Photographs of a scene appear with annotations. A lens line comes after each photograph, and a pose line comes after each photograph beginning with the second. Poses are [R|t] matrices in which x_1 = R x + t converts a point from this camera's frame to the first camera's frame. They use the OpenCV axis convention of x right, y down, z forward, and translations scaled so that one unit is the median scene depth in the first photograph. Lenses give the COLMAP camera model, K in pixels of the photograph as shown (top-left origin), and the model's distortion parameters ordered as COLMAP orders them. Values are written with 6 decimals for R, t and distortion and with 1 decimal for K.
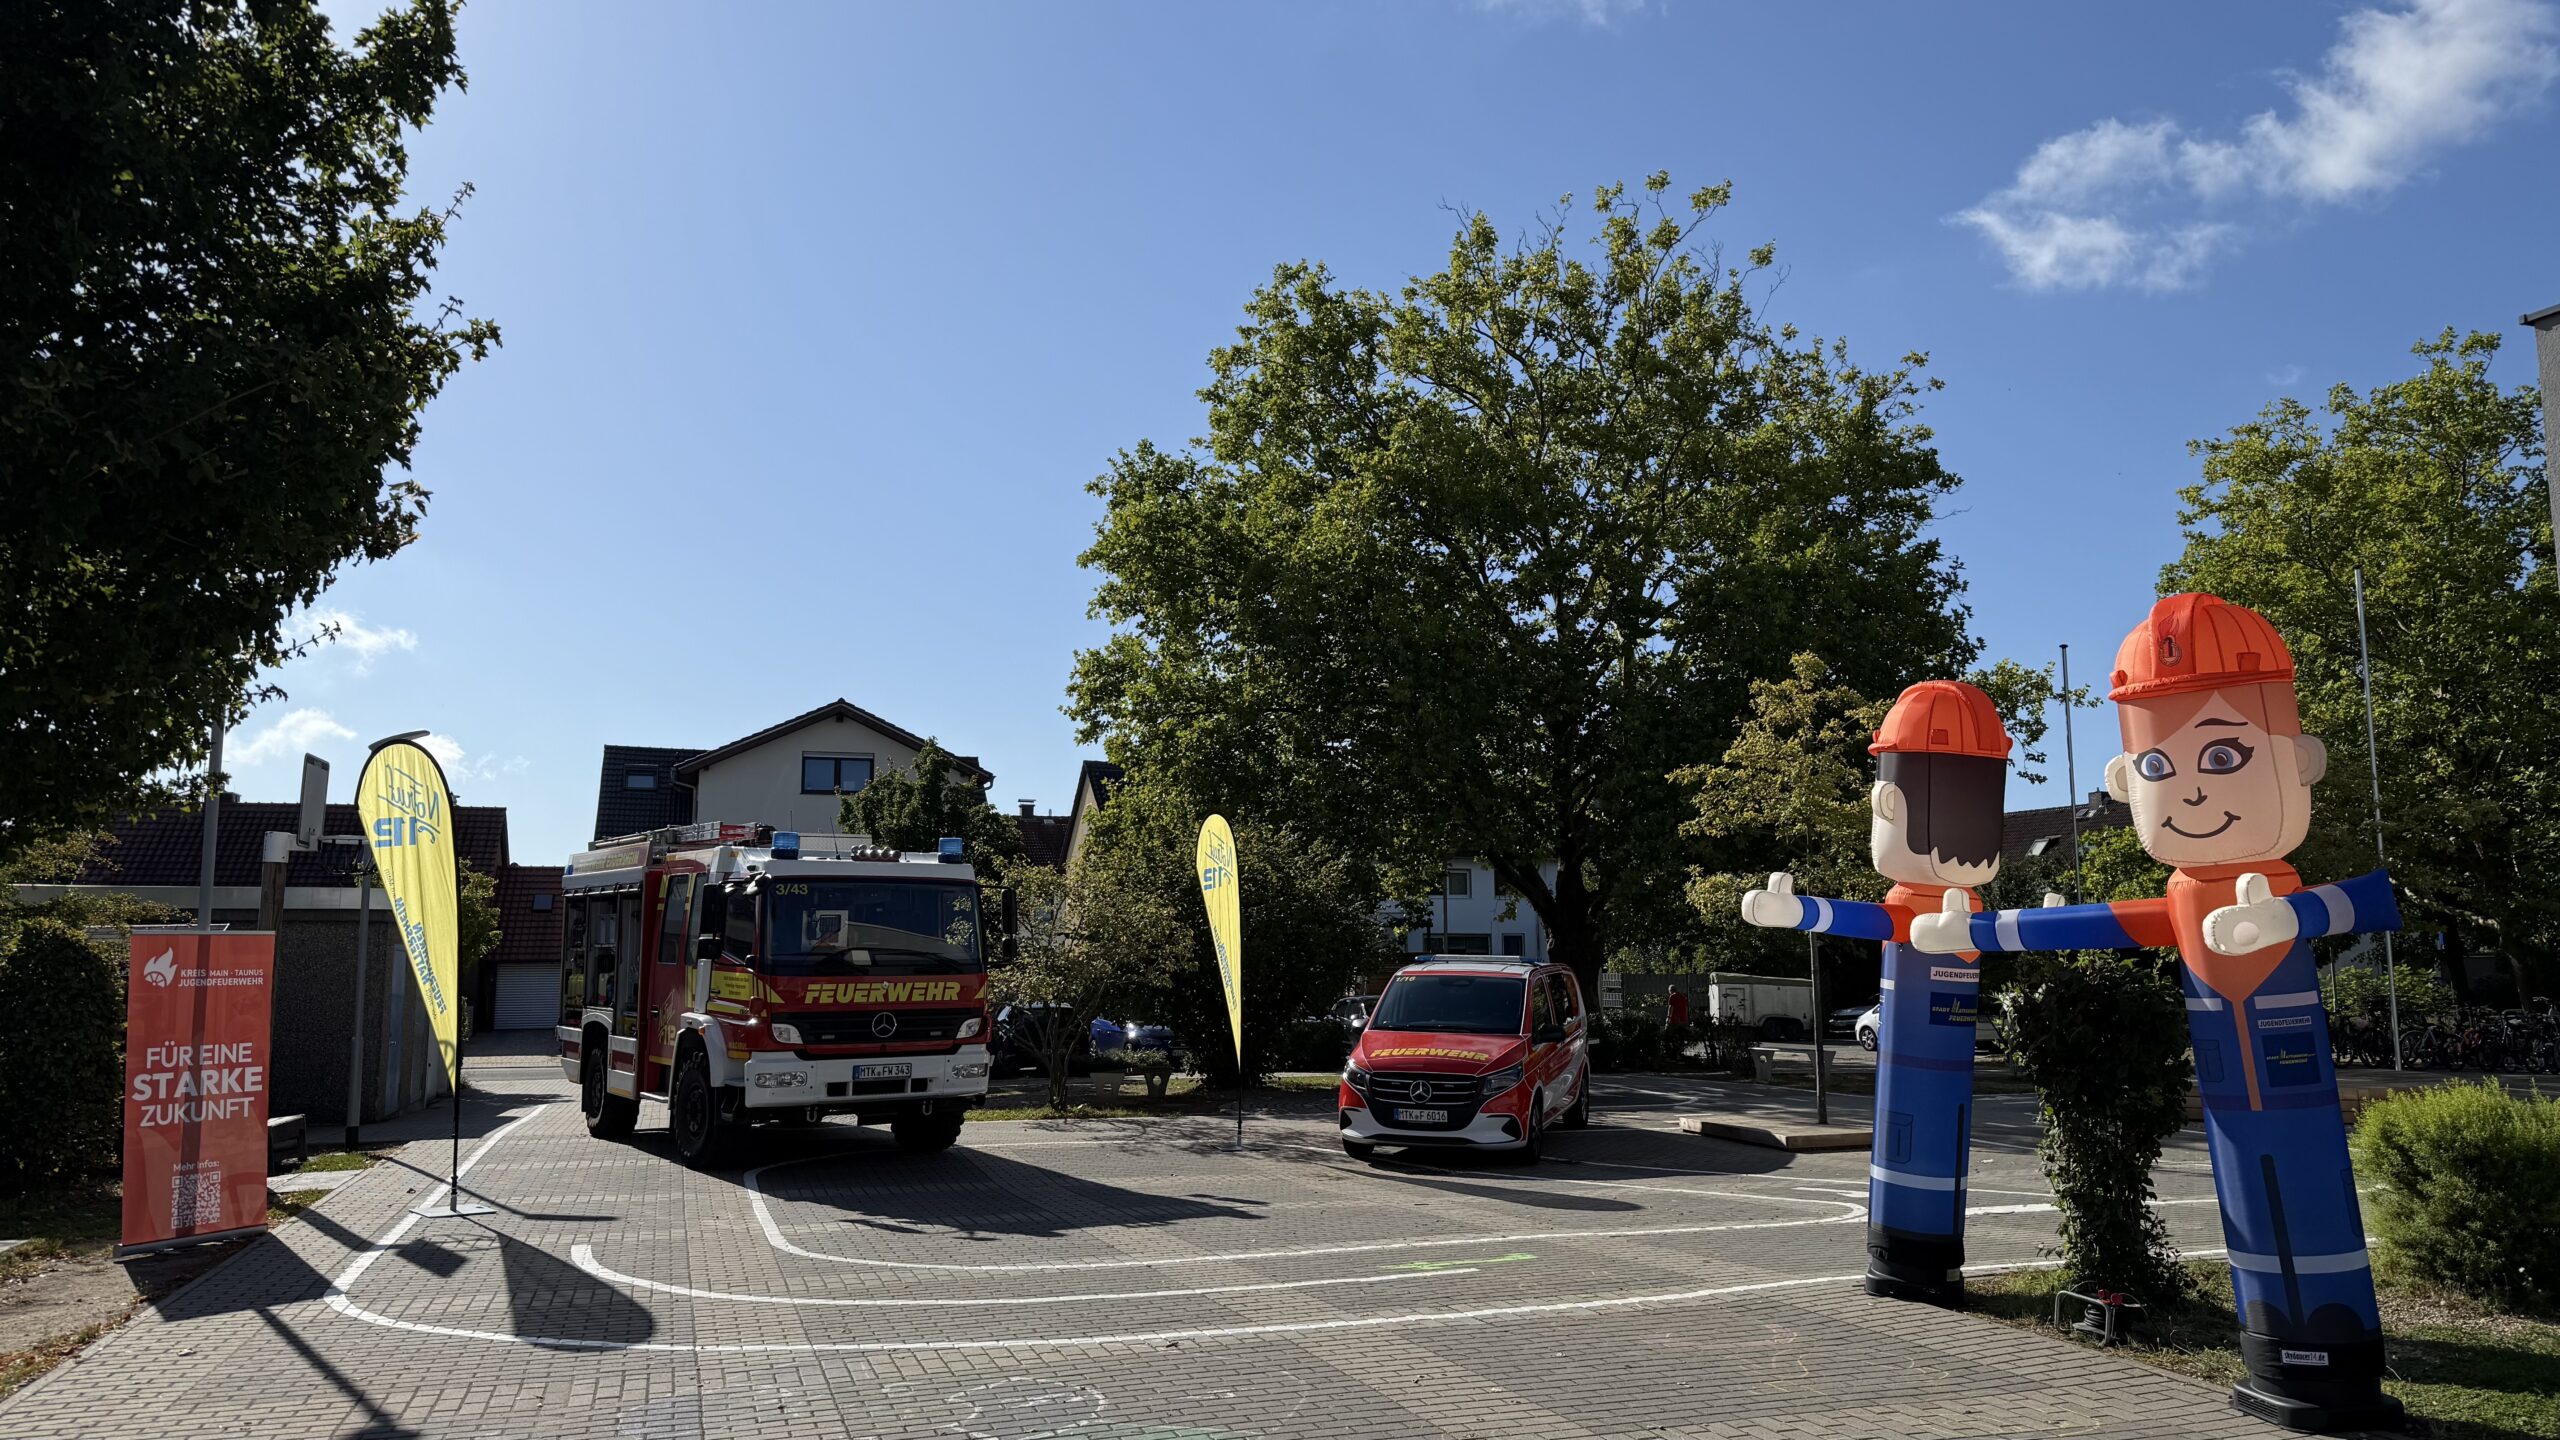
lens RADIAL K [[1789.6, 0, 1282.5], [0, 1789.6, 715.4], [0, 0, 1]] dist [0.151888, -0.282741]
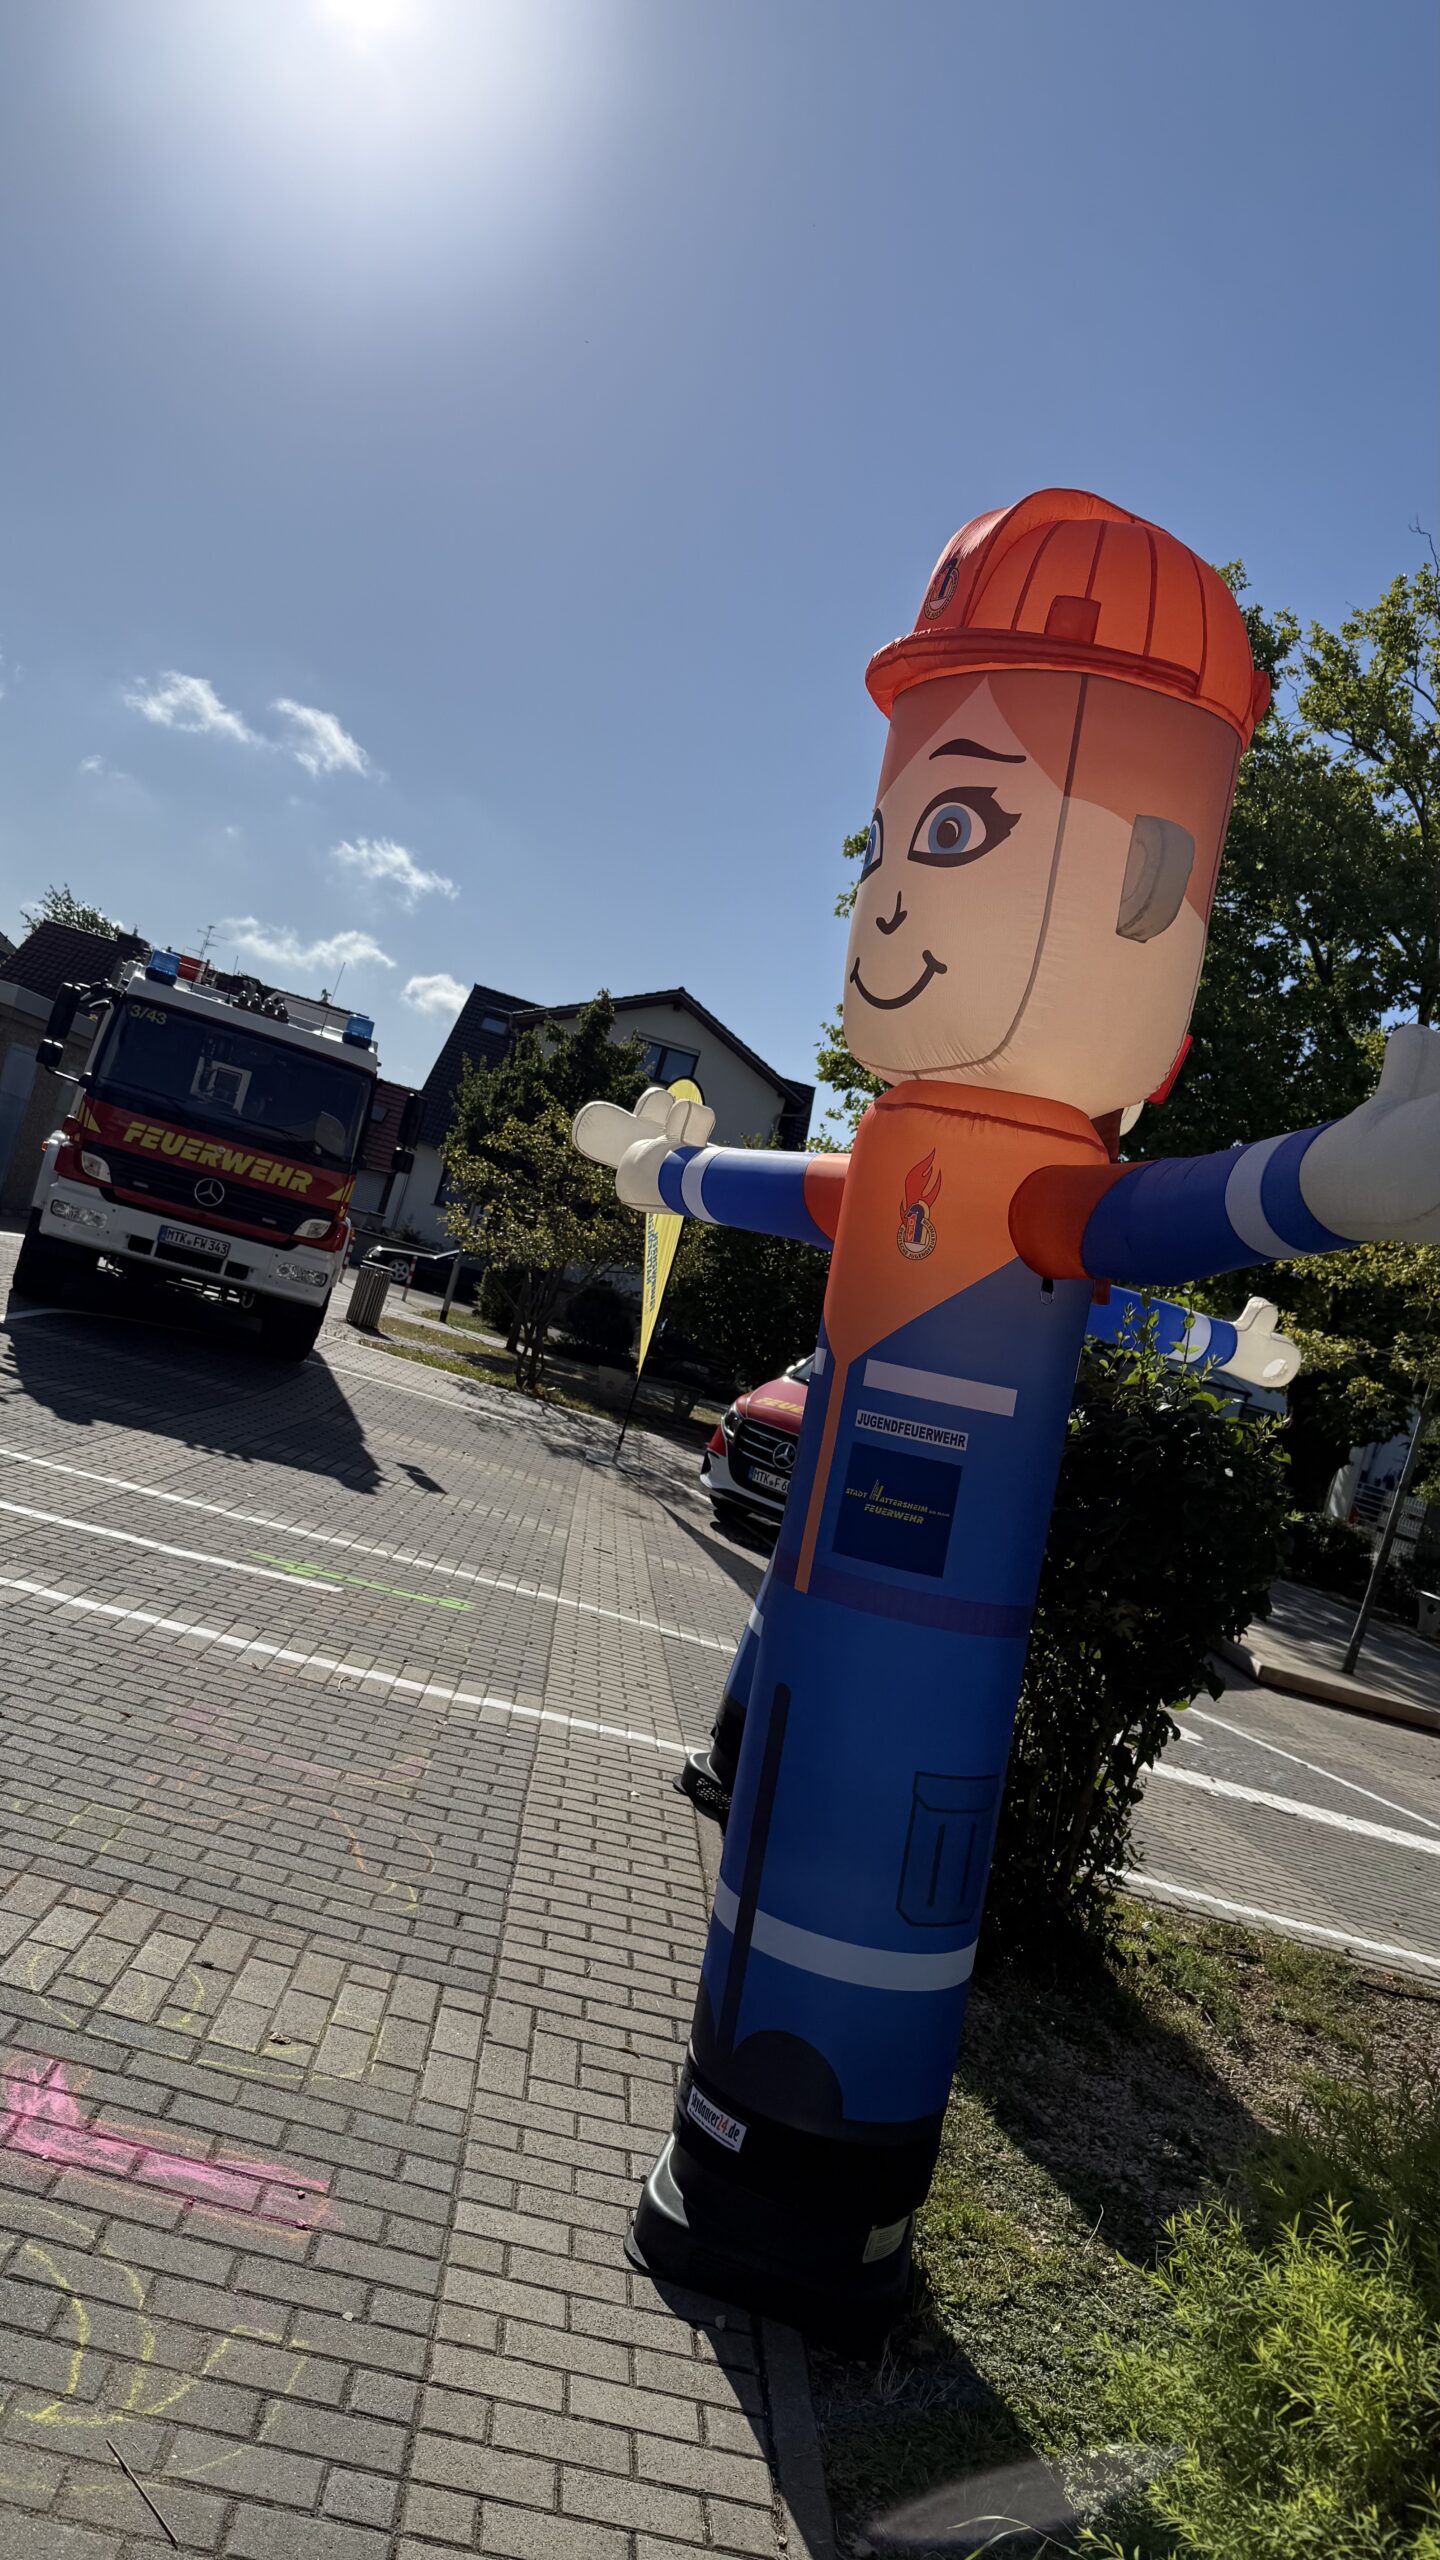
lens RADIAL K [[1789.6, 0, 716.5], [0, 1789.6, 1270.0], [0, 0, 1]] dist [0.151888, -0.282741]
pose [[0.922928, 0.274734, -0.269677, 0.252404], [-0.249057, 0.960268, 0.125917, 0.035291], [0.293556, -0.049048, 0.954683, 0.230141]]
